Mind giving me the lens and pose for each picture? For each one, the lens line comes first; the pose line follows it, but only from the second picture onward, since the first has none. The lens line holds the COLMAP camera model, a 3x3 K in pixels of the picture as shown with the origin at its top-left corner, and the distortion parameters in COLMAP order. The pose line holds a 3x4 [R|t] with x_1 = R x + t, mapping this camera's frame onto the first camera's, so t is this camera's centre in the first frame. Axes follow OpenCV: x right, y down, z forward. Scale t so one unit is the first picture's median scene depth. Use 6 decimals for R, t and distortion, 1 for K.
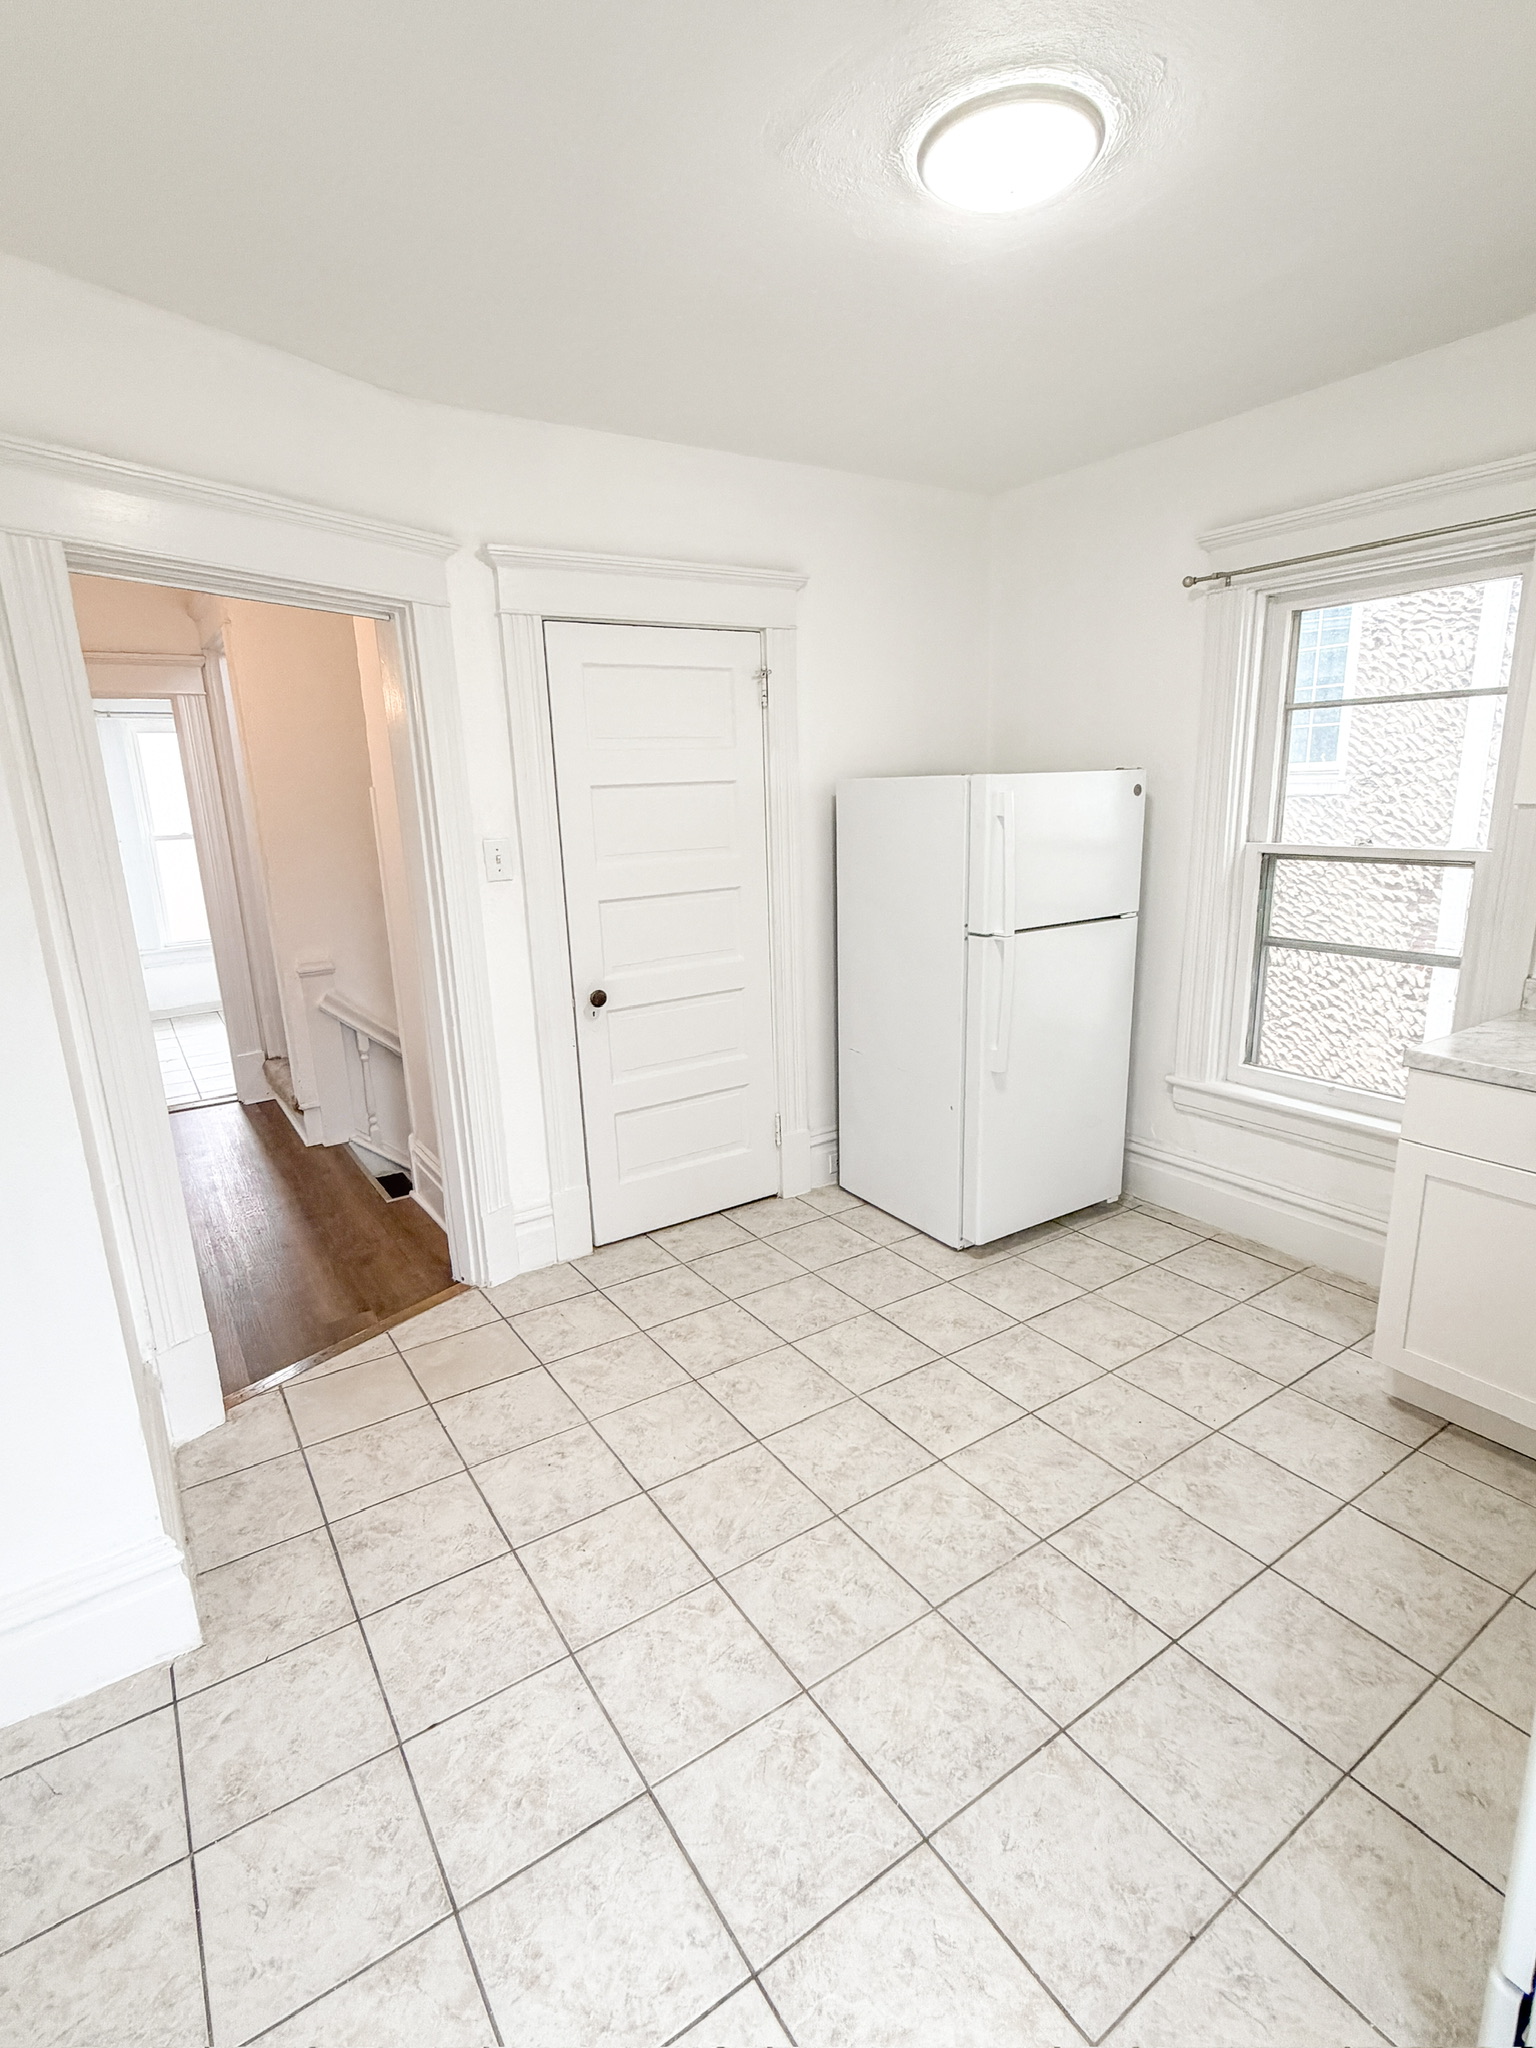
lens RADIAL K [[995.6, 0, 759.5], [0, 995.6, 1021.8], [0, 0, 1]] dist [0.001247, -0.000925]
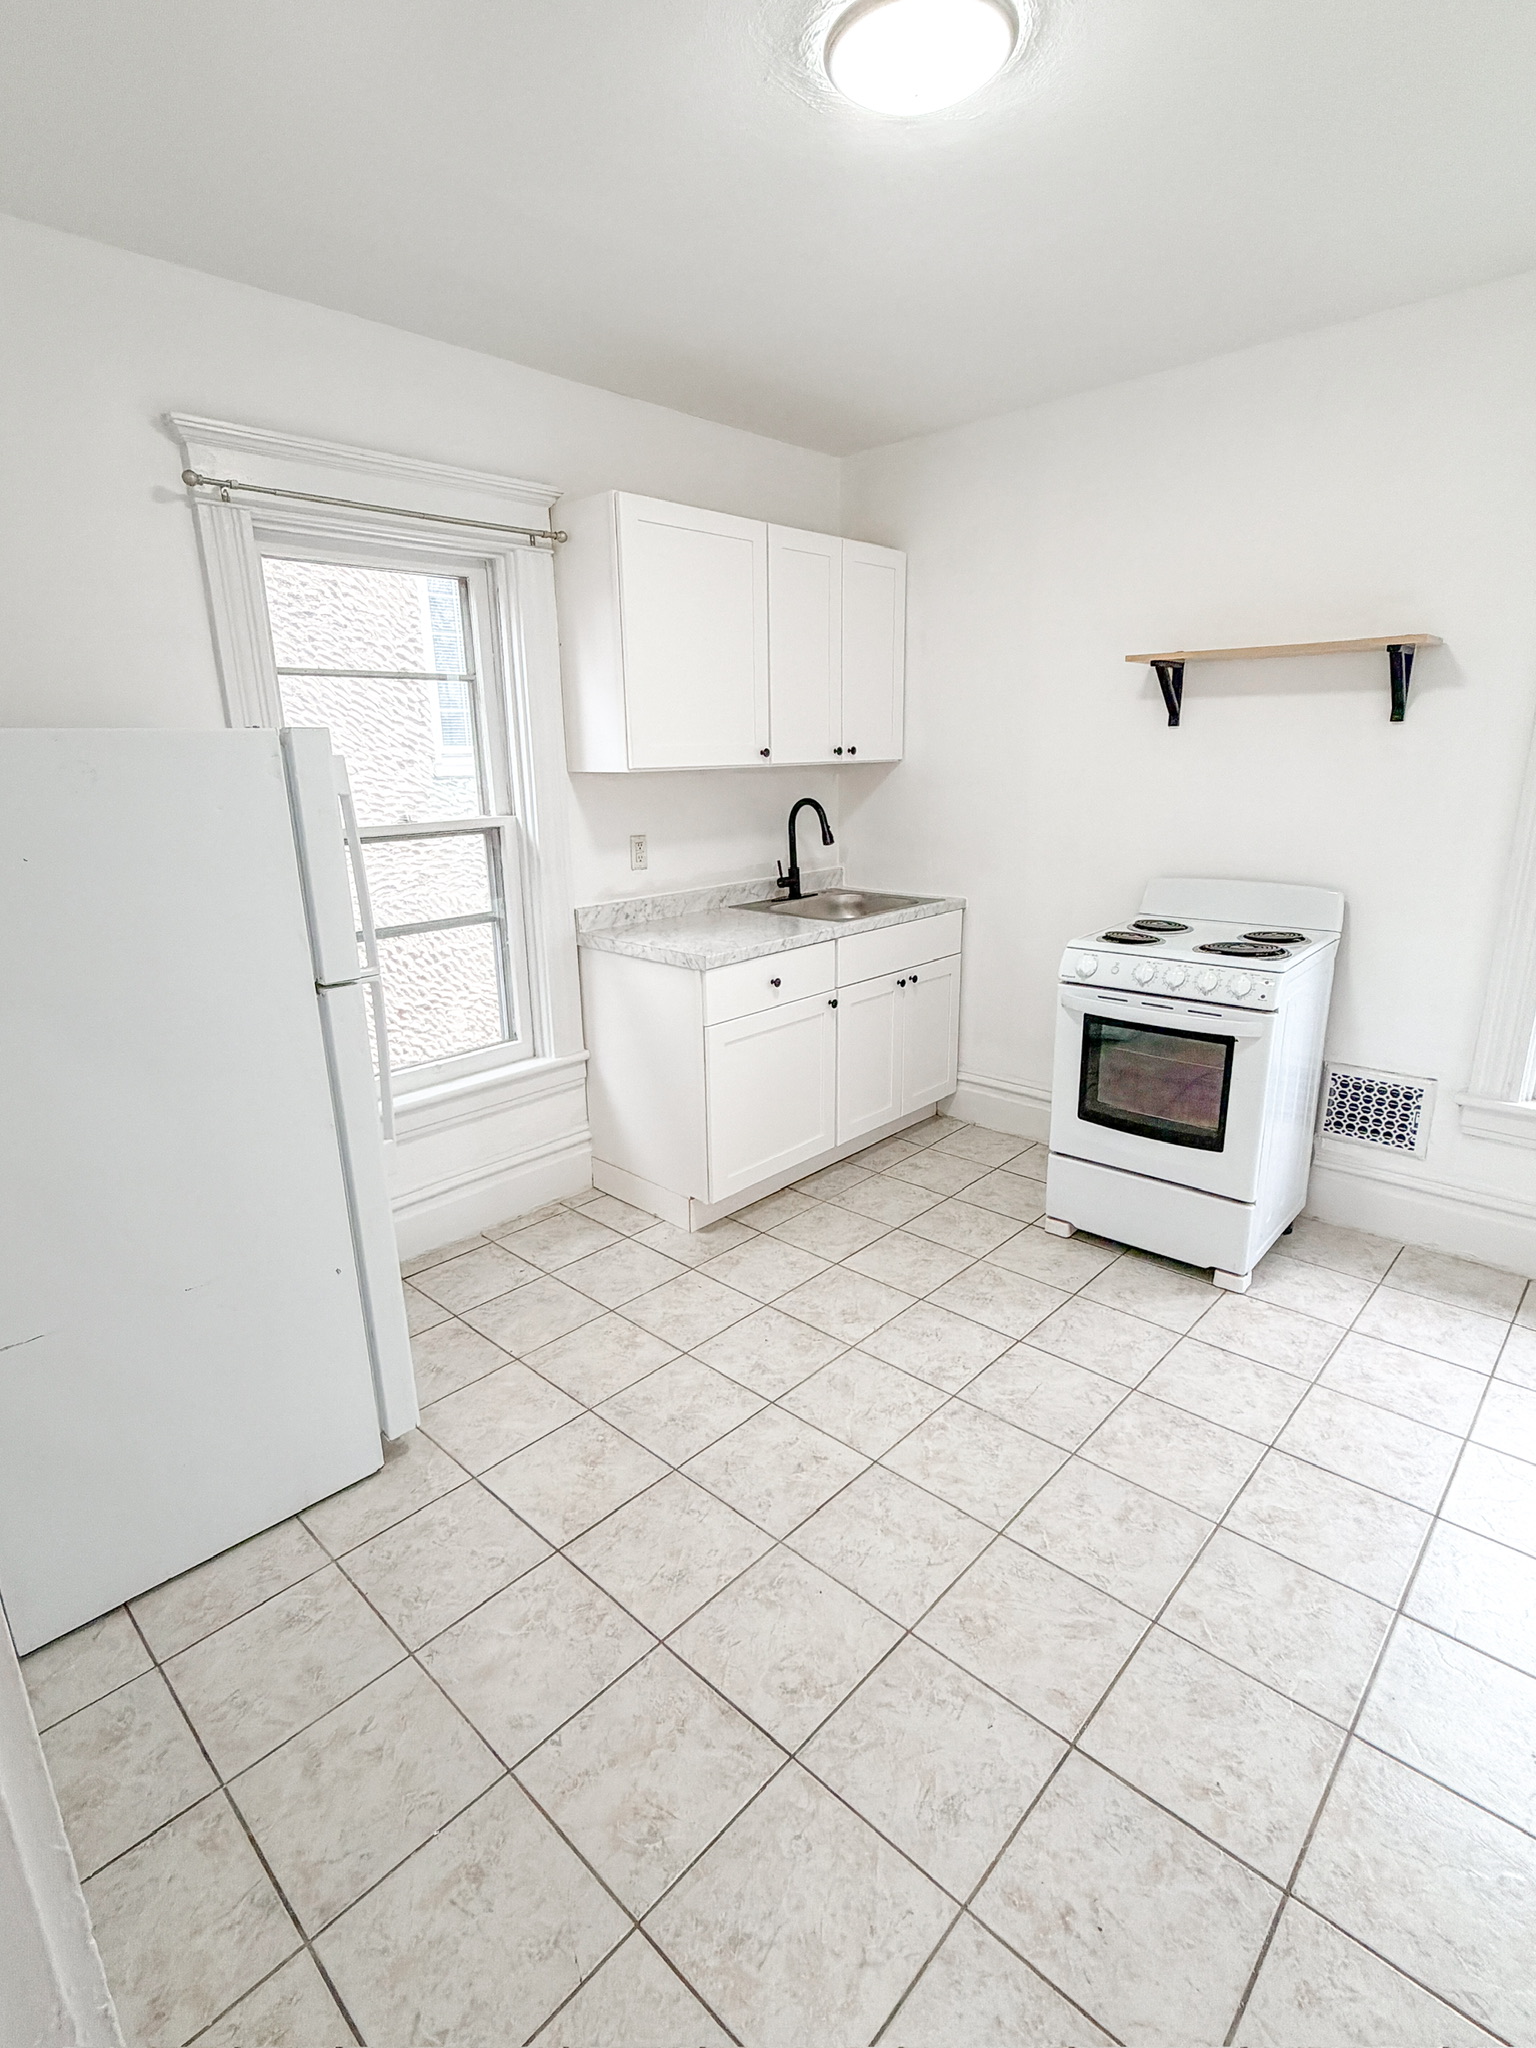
lens RADIAL K [[995.6, 0, 766.8], [0, 995.6, 1019.8], [0, 0, 1]] dist [0.001247, -0.000925]
pose [[-0.225912, -0.221167, 0.948709, -0.487417], [0.257322, 0.925747, 0.277089, -0.186739], [-0.939547, 0.306722, -0.152227, 0.923255]]
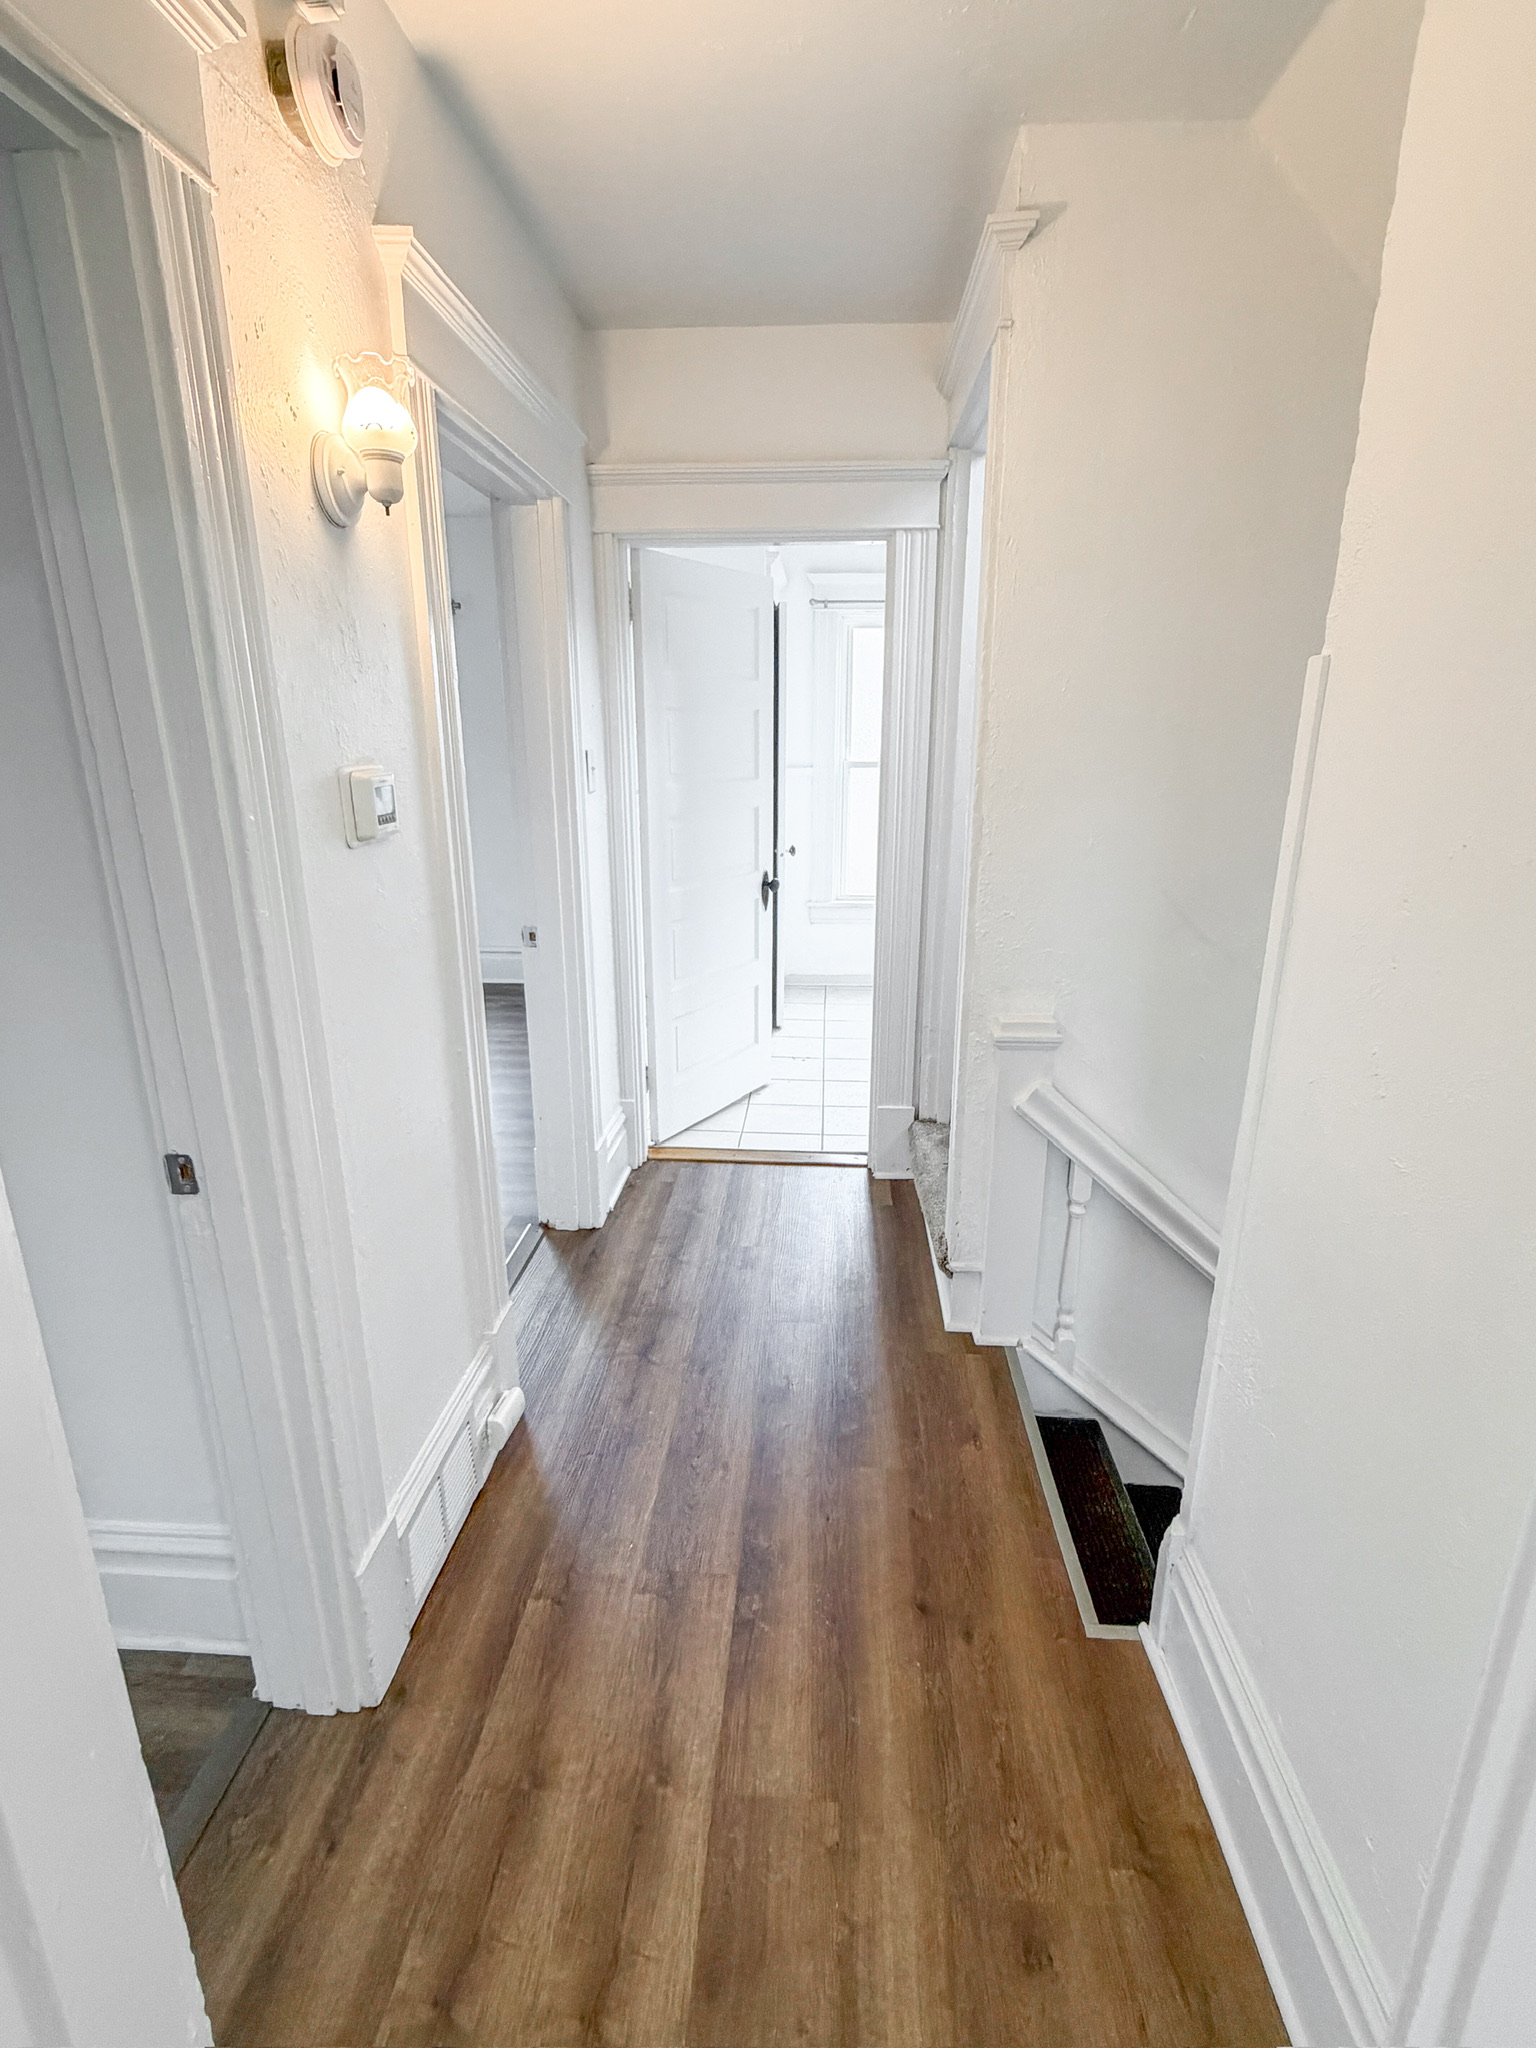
lens RADIAL K [[995.6, 0, 761.4], [0, 995.6, 1022.6], [0, 0, 1]] dist [0.001247, -0.000925]
pose [[0.795615, 0.207356, -0.569210, -0.414117], [-0.171391, 0.978255, 0.116803, -0.158240], [0.581053, 0.004627, 0.813853, 0.781567]]
